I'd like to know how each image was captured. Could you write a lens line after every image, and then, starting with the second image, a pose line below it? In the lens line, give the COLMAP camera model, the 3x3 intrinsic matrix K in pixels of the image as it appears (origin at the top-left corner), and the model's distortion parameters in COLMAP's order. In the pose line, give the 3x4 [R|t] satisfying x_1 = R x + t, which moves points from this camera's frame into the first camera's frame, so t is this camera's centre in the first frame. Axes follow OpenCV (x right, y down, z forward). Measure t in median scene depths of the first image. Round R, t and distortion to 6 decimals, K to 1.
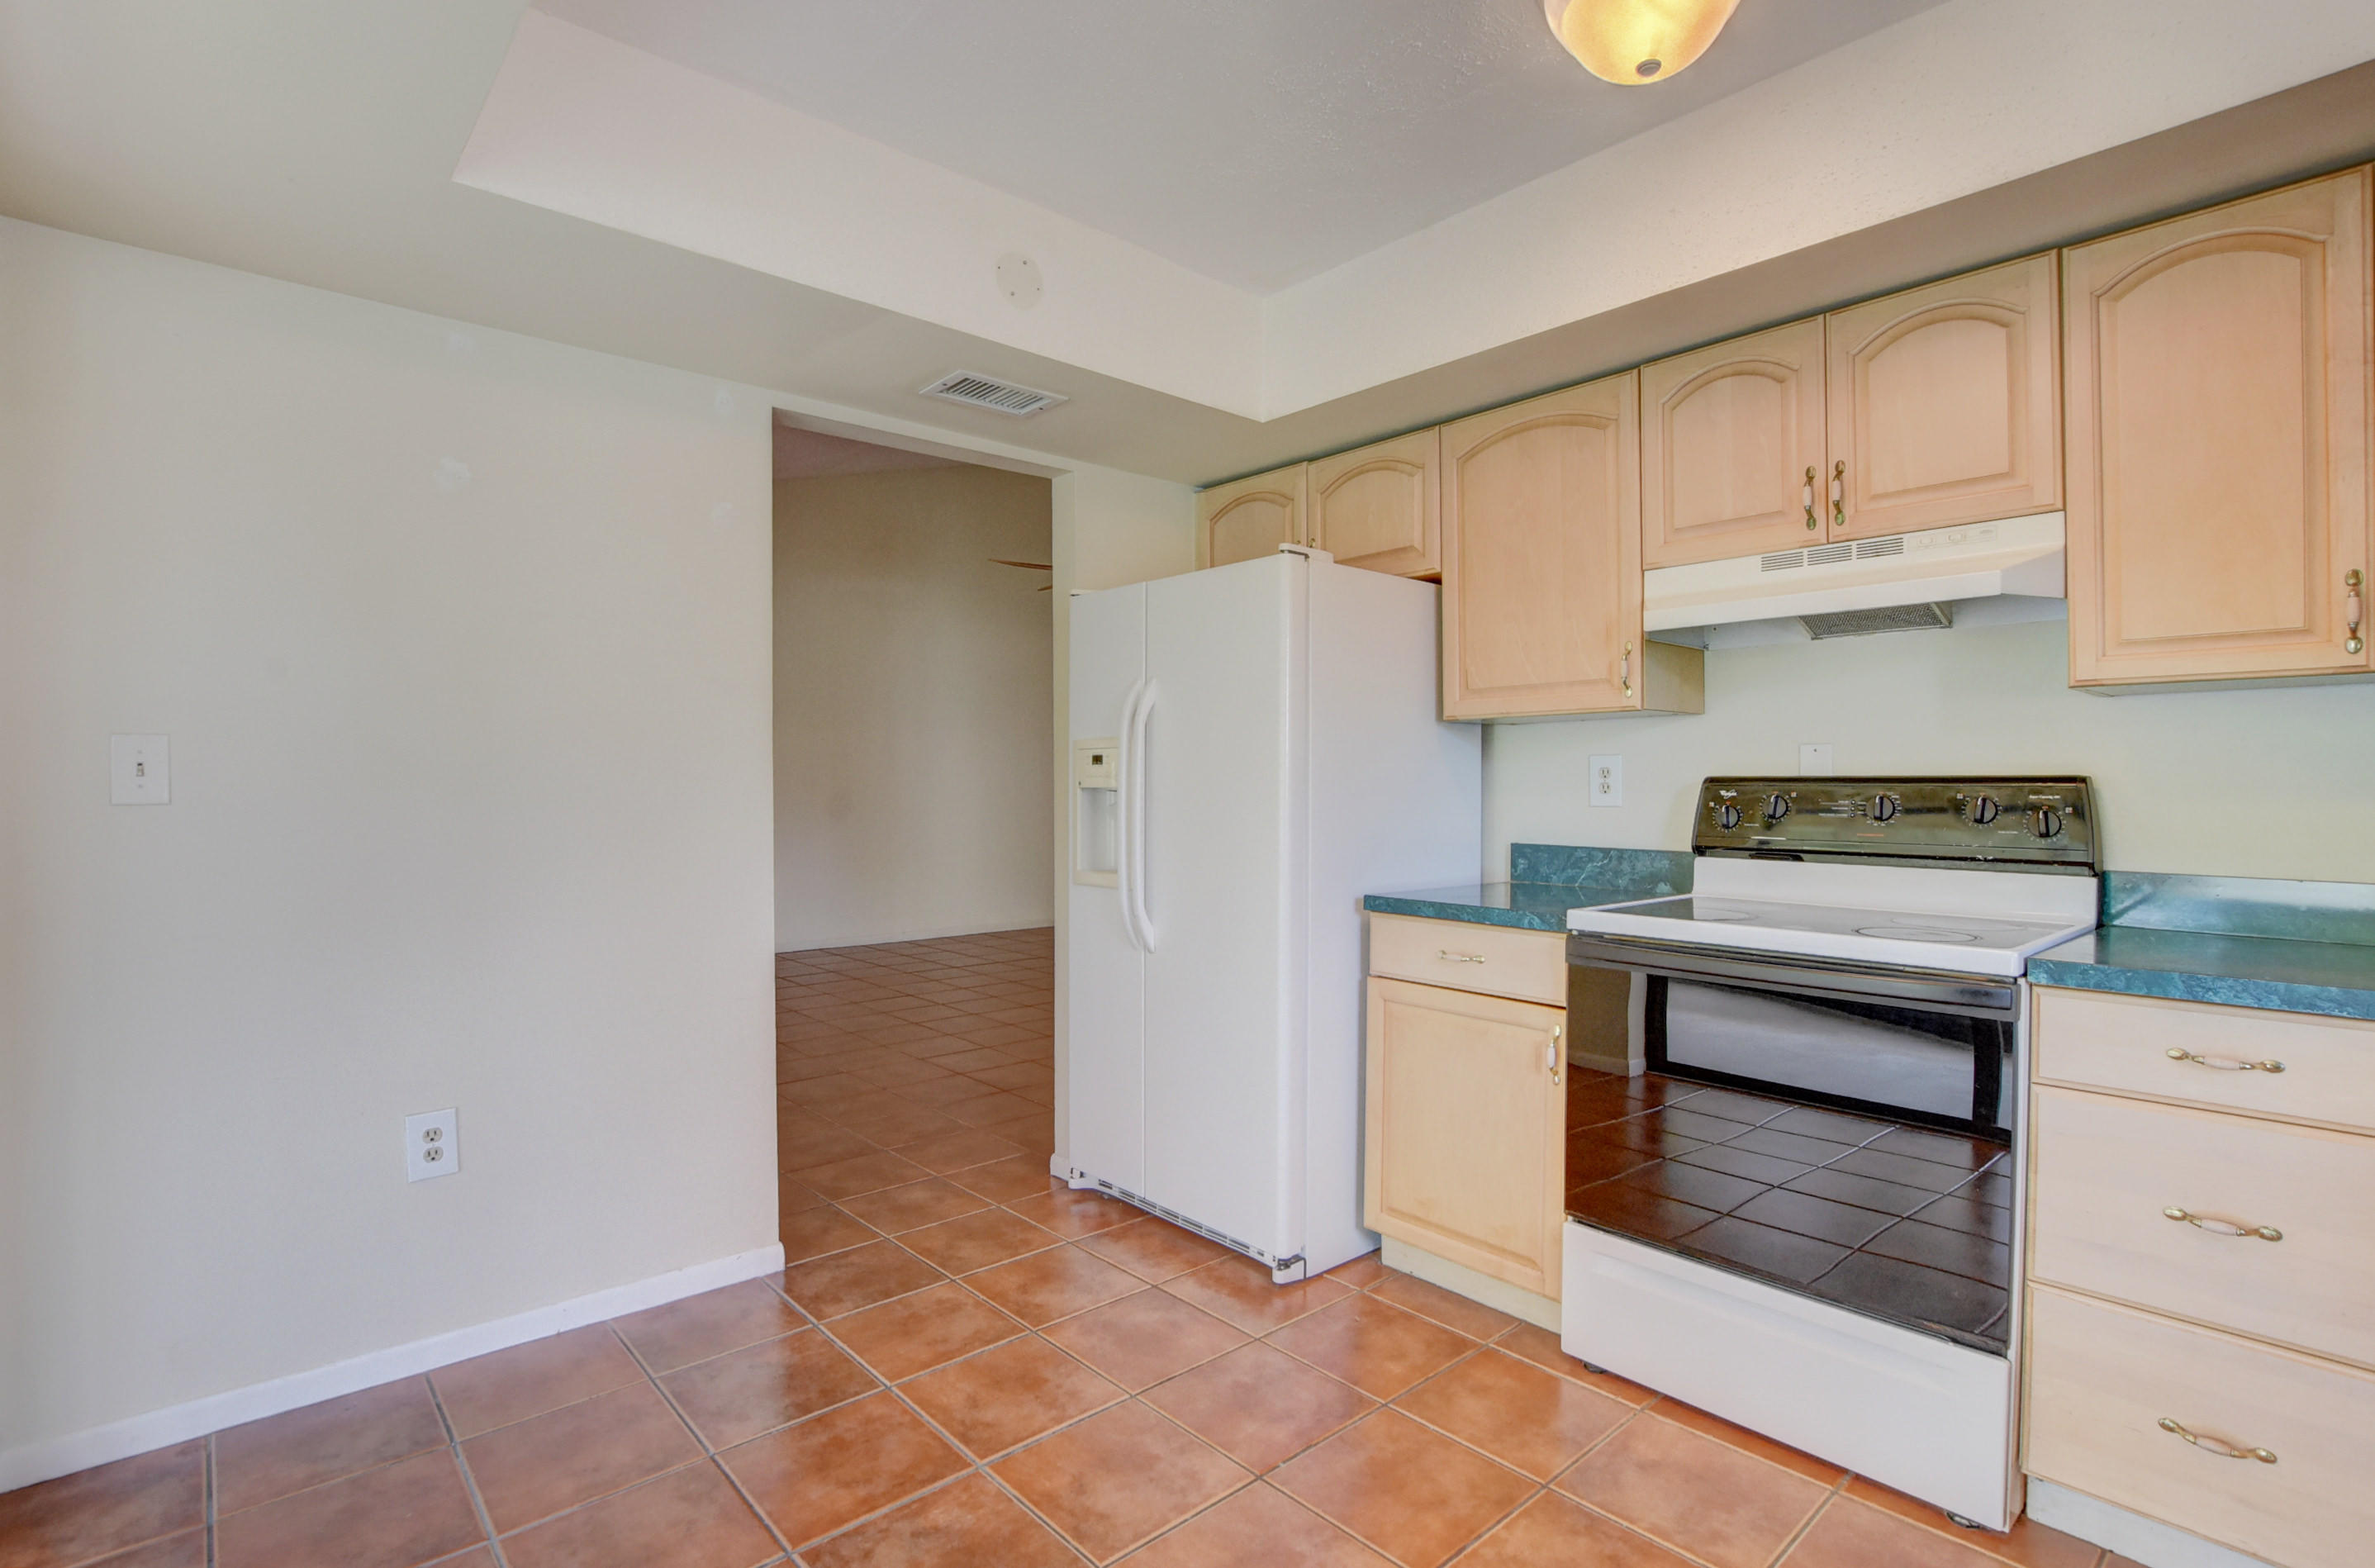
lens RADIAL K [[1080.4, 0, 1166.8], [0, 1080.4, 787.3], [0, 0, 1]] dist [-0.019734, -0.000029]
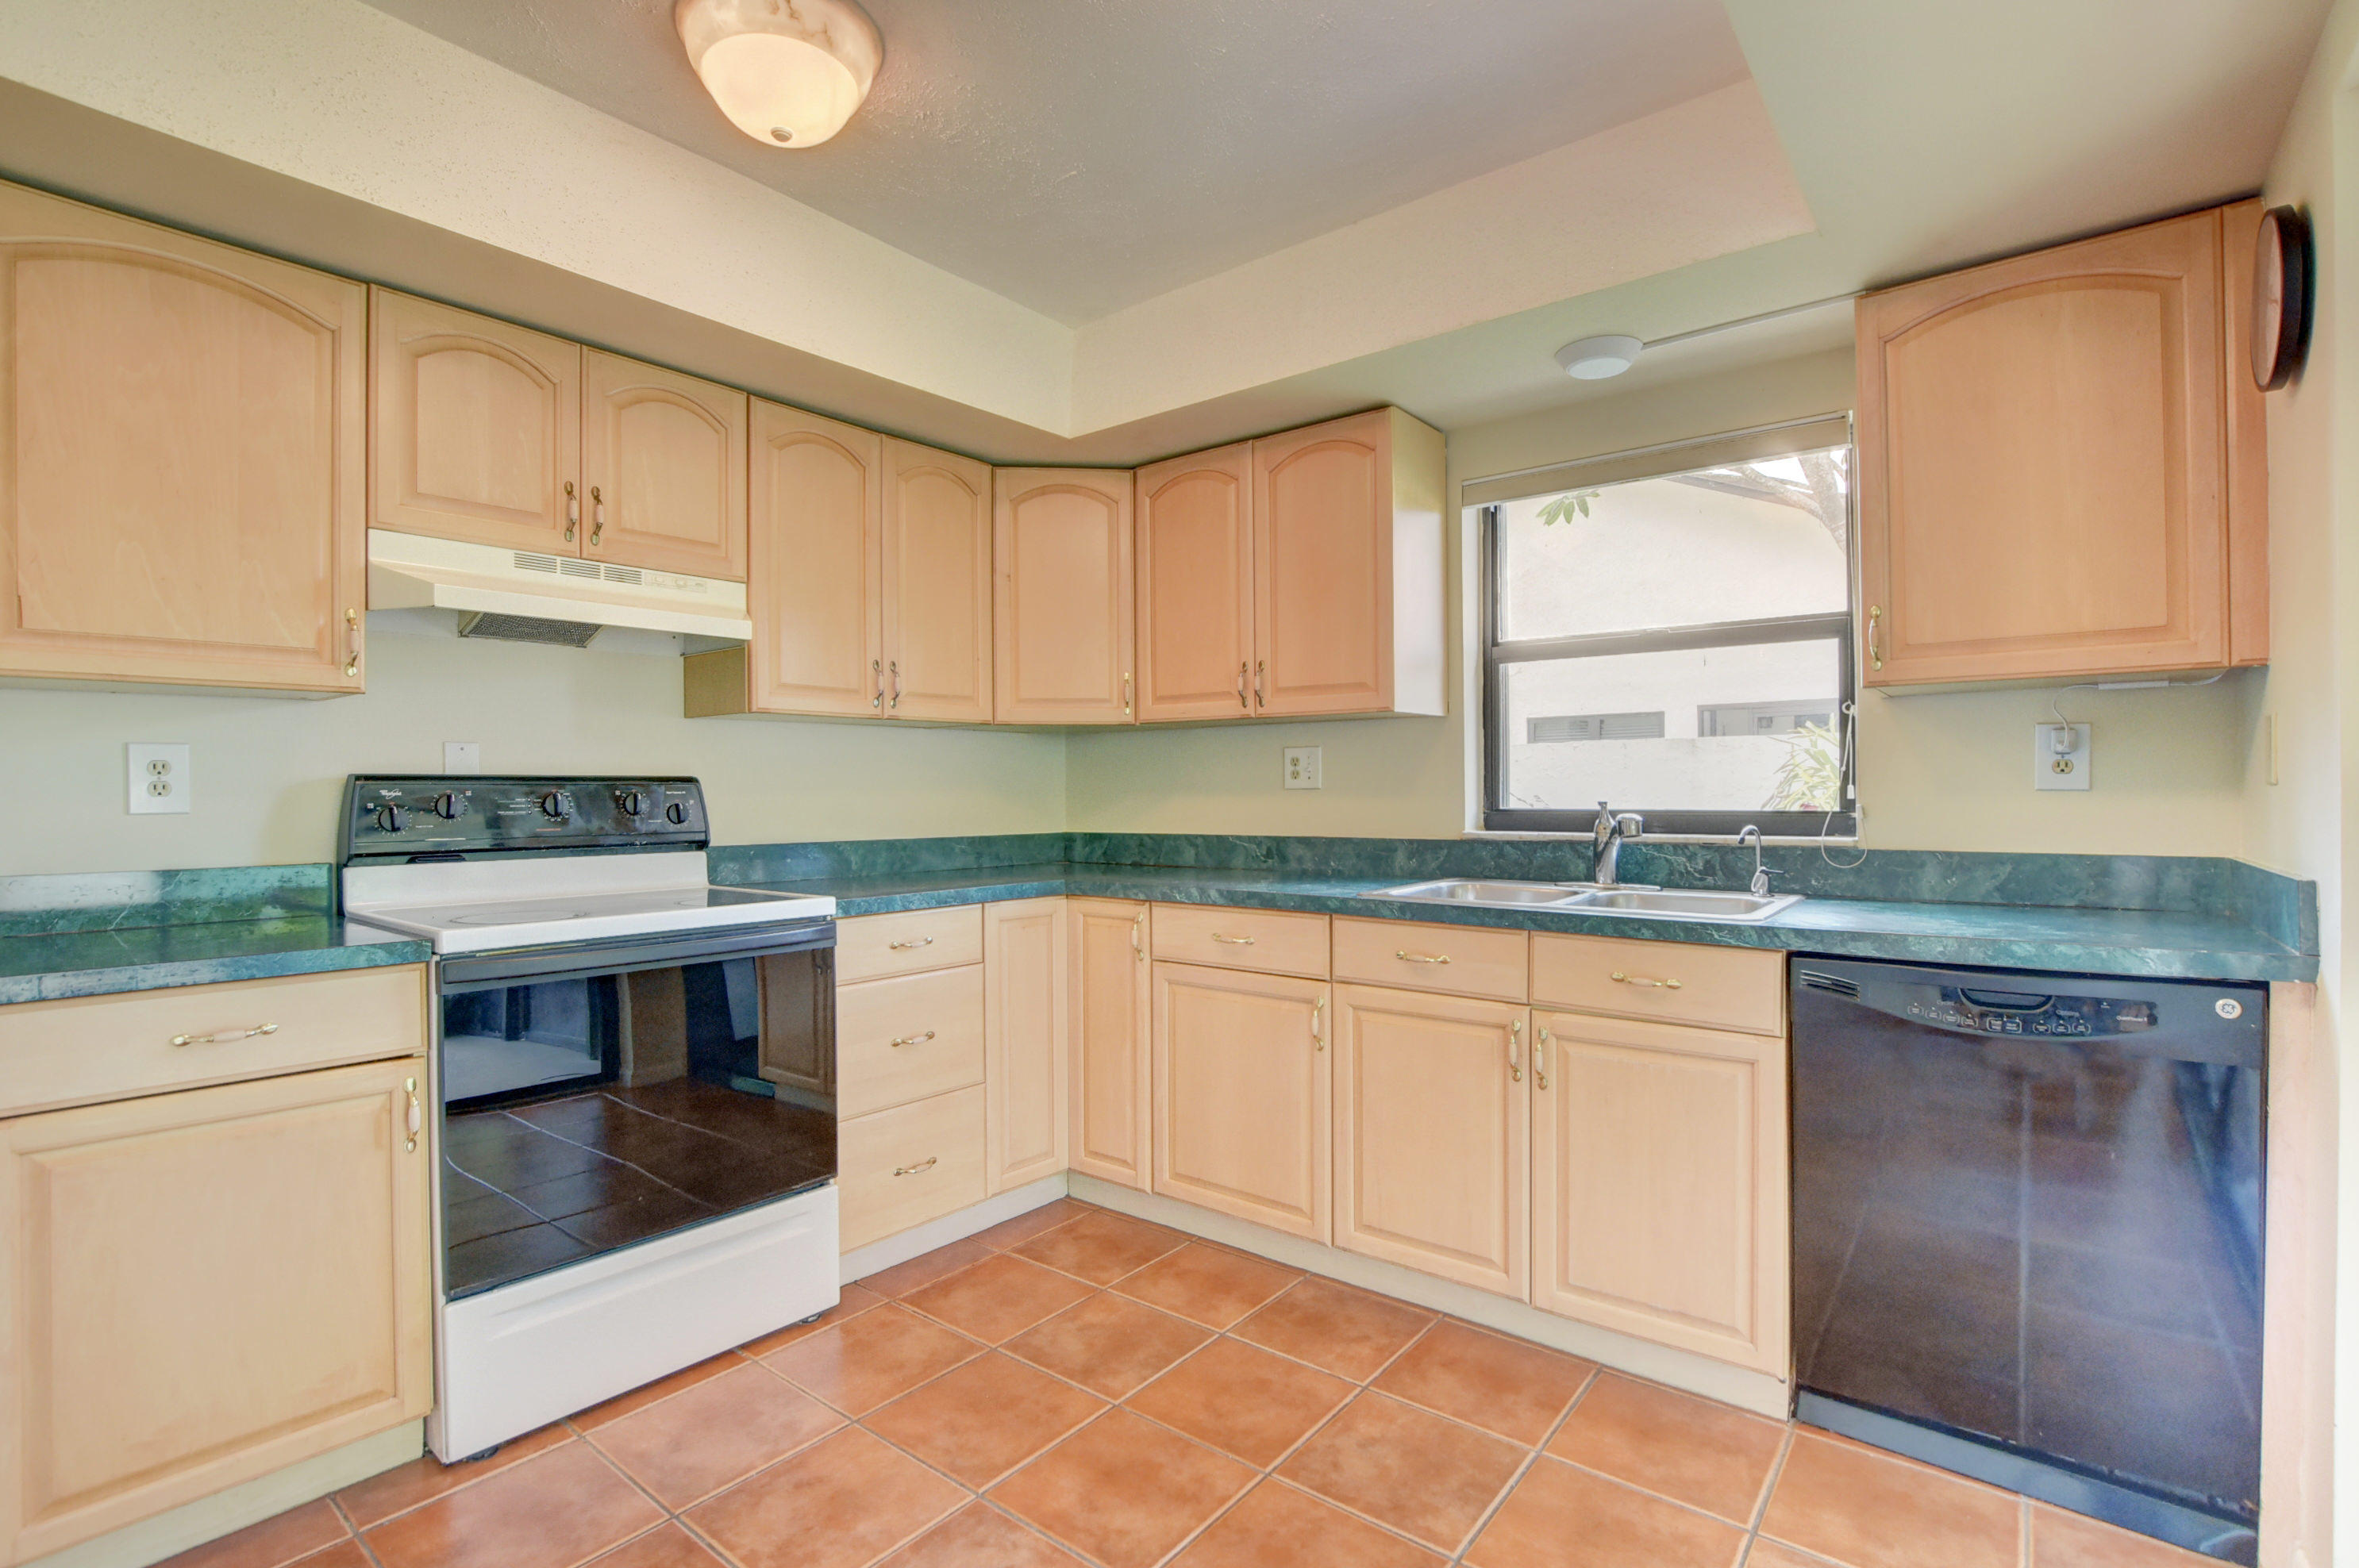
lens RADIAL K [[1073.0, 0, 1172.1], [0, 1073.0, 786.7], [0, 0, 1]] dist [-0.019734, -0.000029]
pose [[-0.140803, -0.001222, 0.990037, -0.517894], [0.007055, 0.999973, 0.002238, 0.003615], [-0.990012, 0.007300, -0.140791, 0.555366]]
